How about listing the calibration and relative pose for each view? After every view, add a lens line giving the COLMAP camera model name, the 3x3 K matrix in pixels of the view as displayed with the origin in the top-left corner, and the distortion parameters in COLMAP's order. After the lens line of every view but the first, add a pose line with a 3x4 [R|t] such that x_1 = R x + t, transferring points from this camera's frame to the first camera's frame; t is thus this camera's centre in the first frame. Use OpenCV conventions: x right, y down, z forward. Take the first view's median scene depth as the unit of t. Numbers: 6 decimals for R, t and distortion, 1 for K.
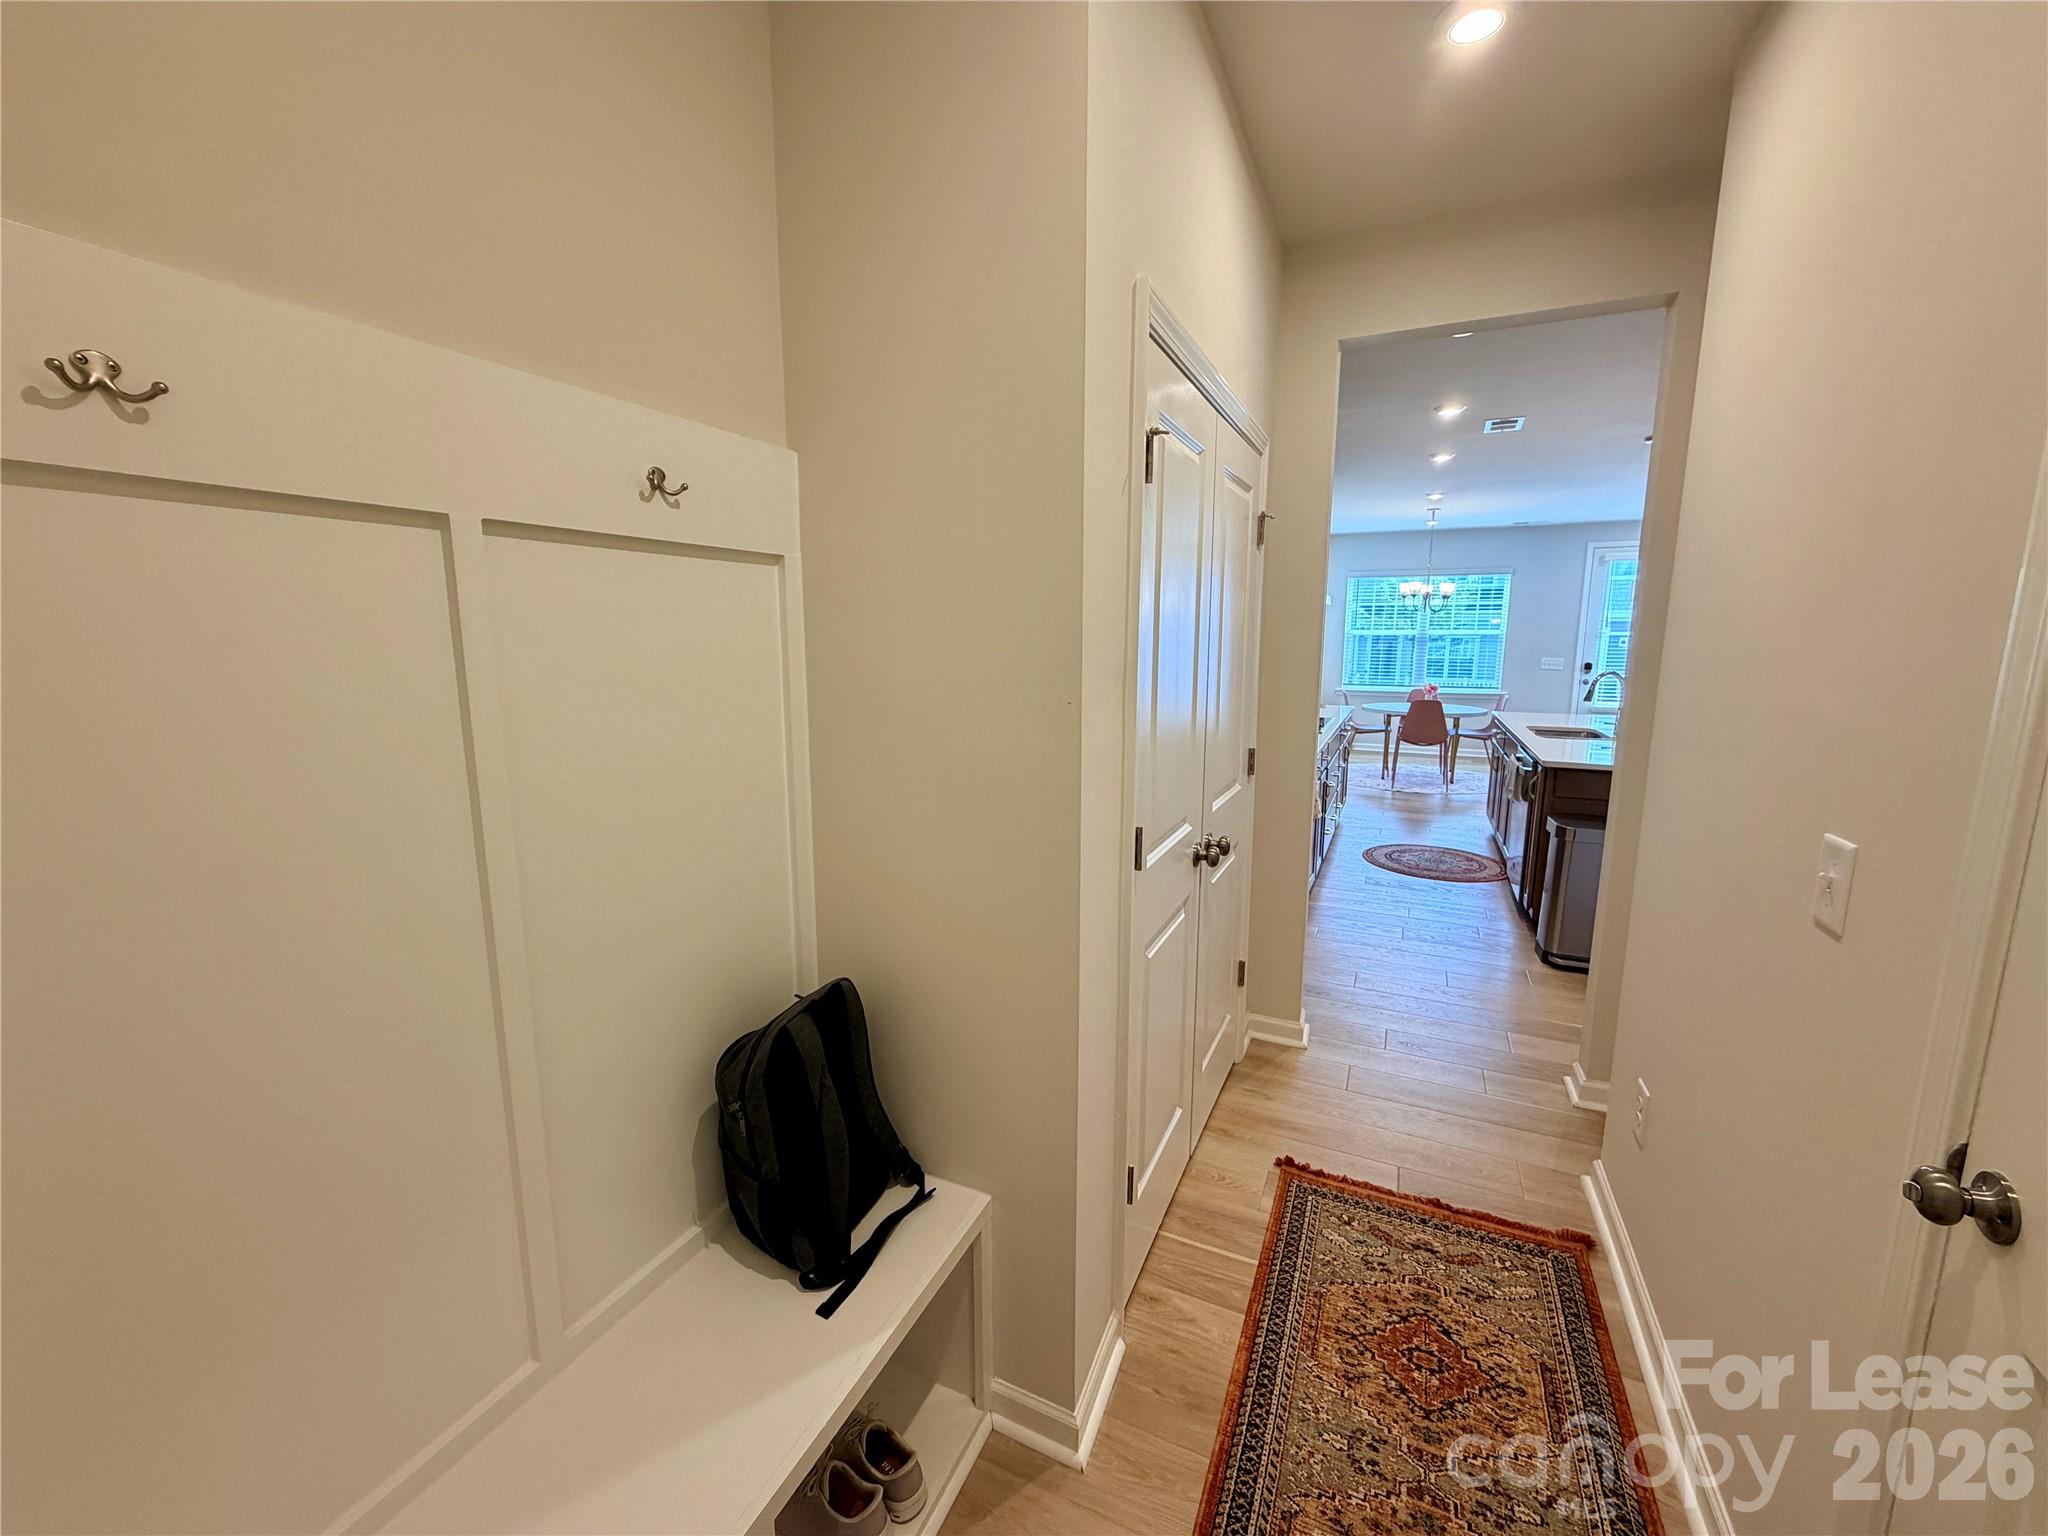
lens RADIAL K [[816.2, 0, 1019.8], [0, 816.2, 769.0], [0, 0, 1]] dist [0.000835, 0.000009]
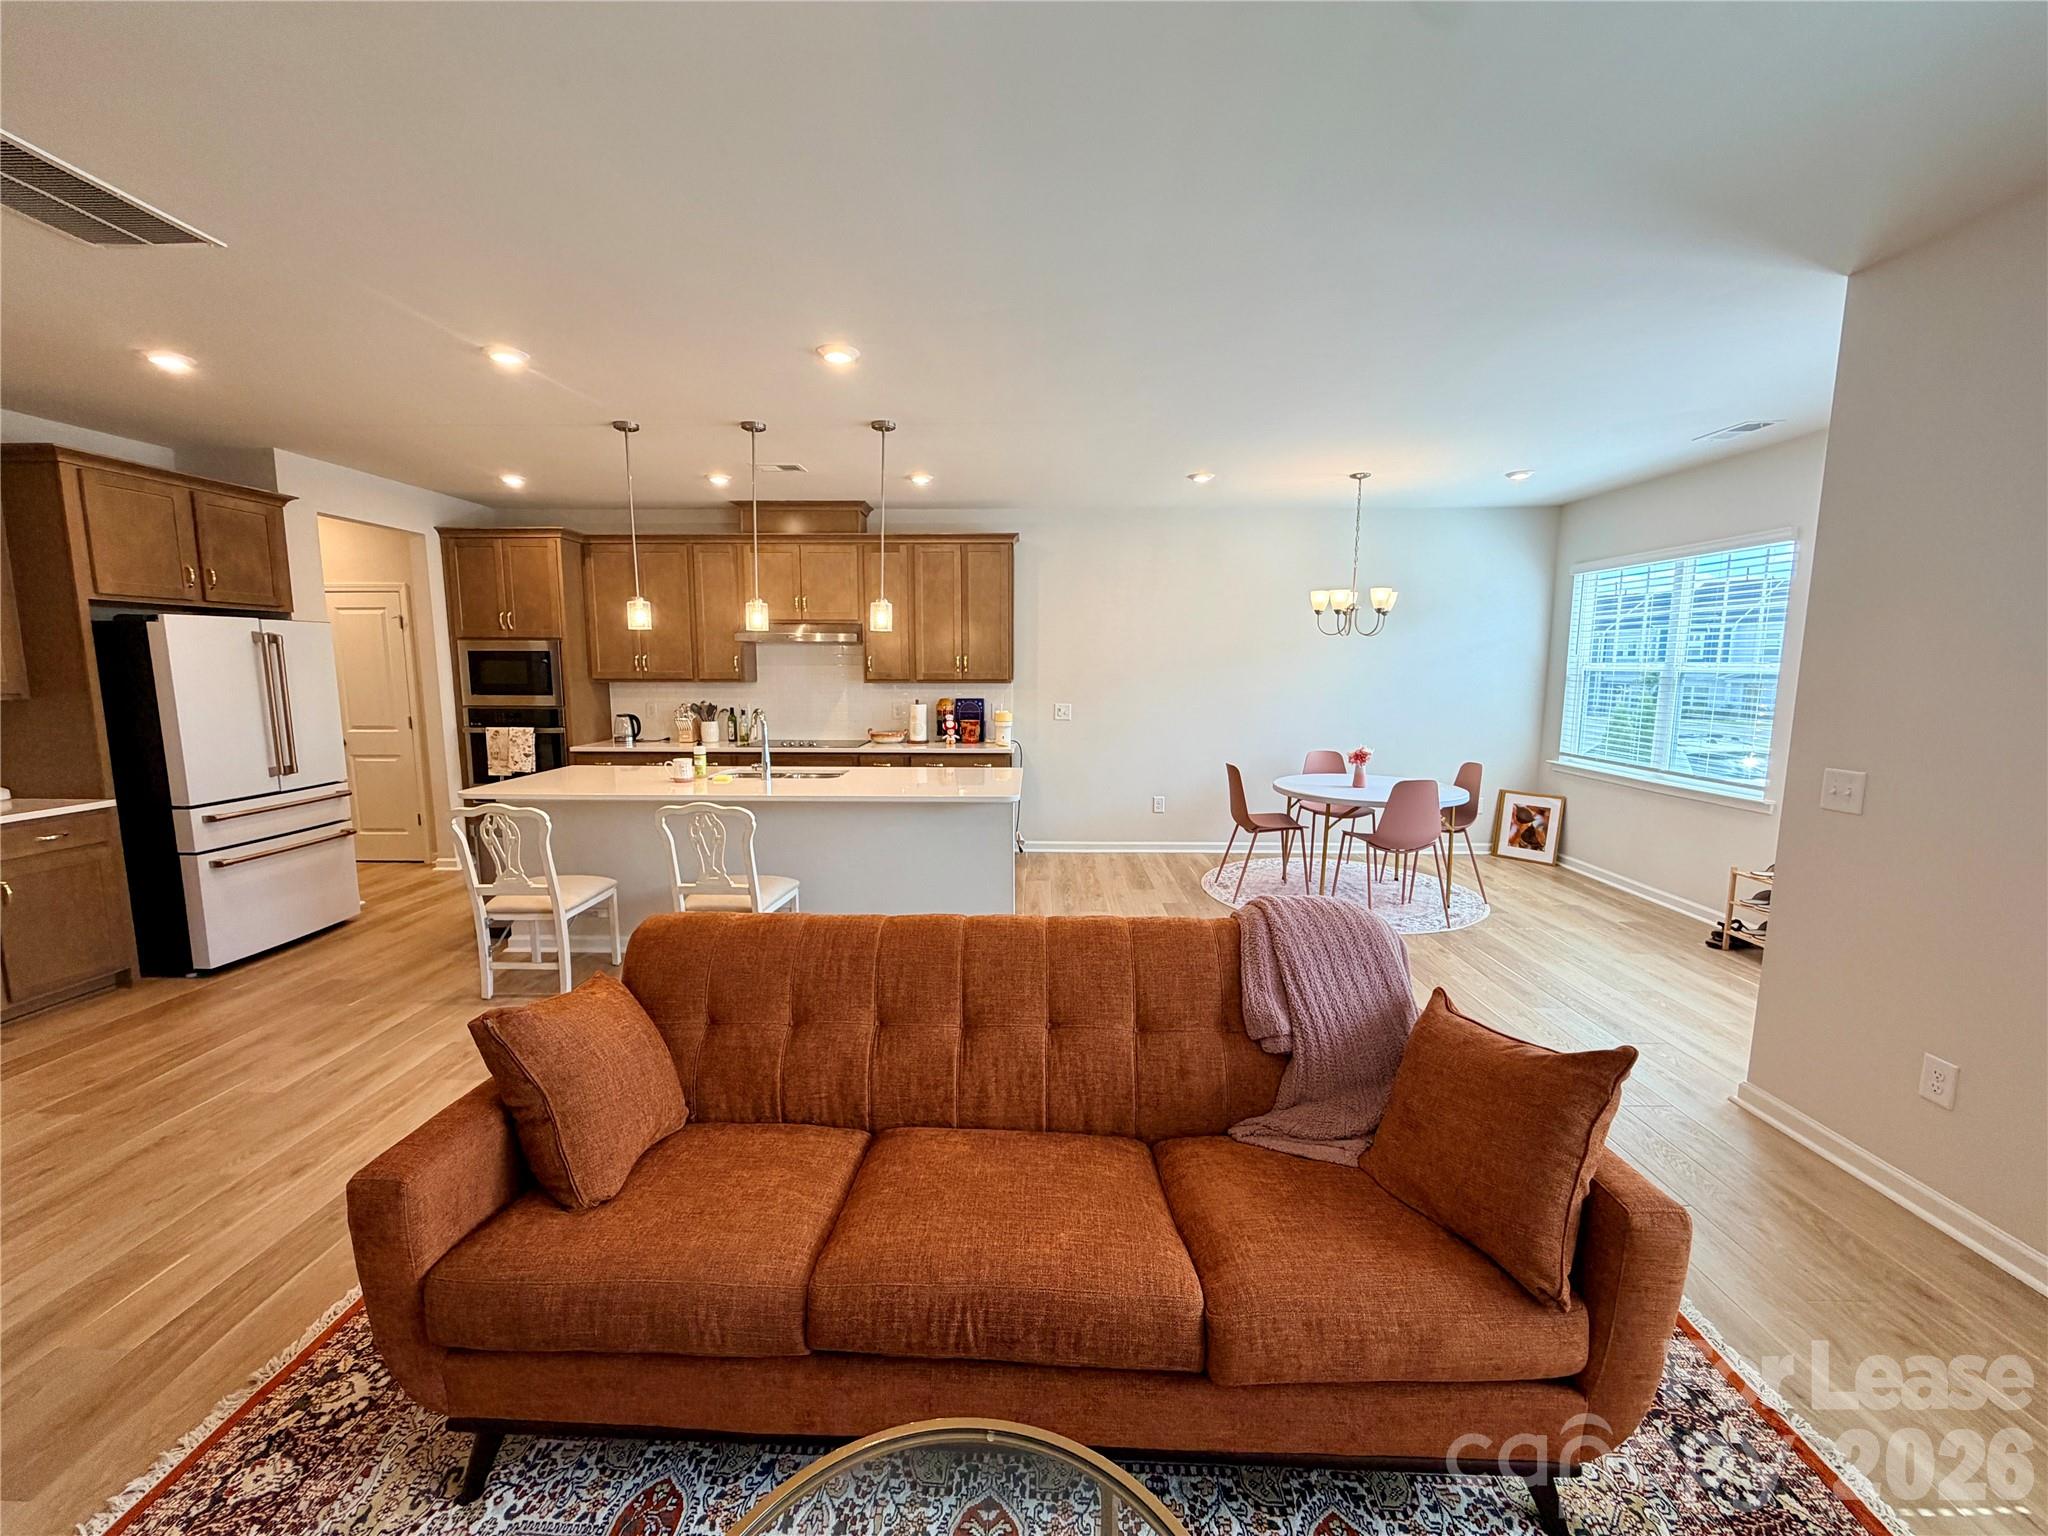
lens RADIAL K [[816.2, 0, 1021.3], [0, 816.2, 766.7], [0, 0, 1]] dist [0.000835, 0.000009]
pose [[0.418277, 0.118551, -0.900550, 0.991947], [-0.149739, 0.986881, 0.060367, -0.091473], [0.895892, 0.109597, 0.430541, 0.507845]]
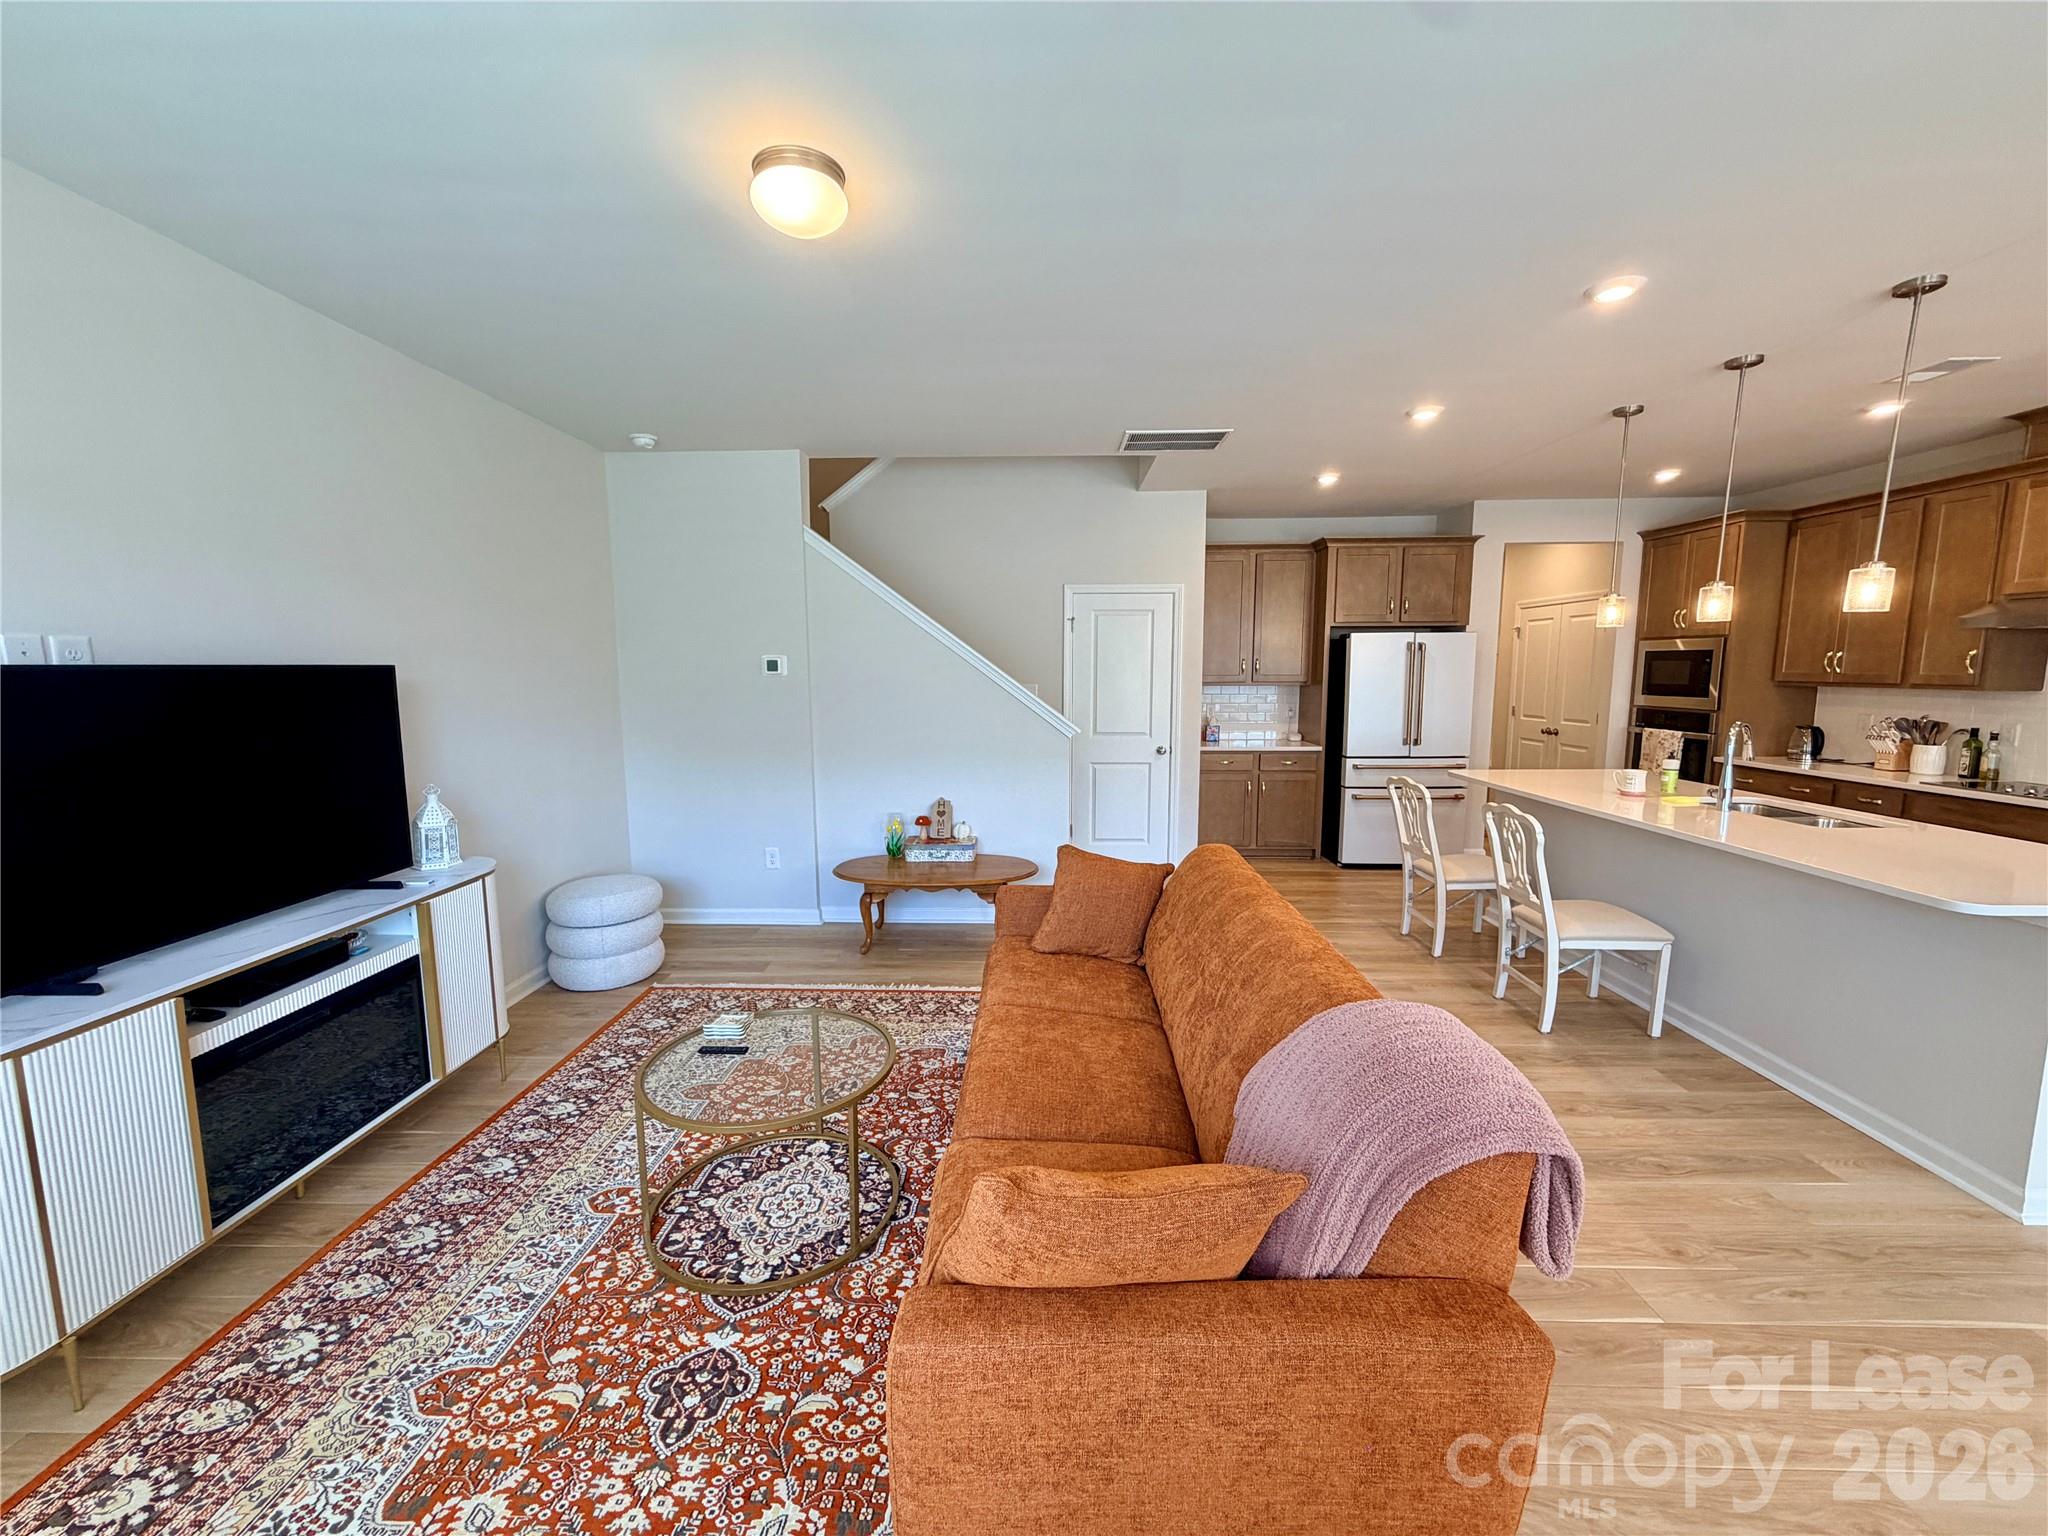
lens RADIAL K [[816.2, 0, 1021.7], [0, 816.2, 767.9], [0, 0, 1]] dist [0.000835, 0.000009]
pose [[-0.910166, 0.057876, -0.410181, 0.937613], [-0.060198, 0.961201, 0.269199, -0.138557], [0.409847, 0.269708, -0.871369, 0.805624]]
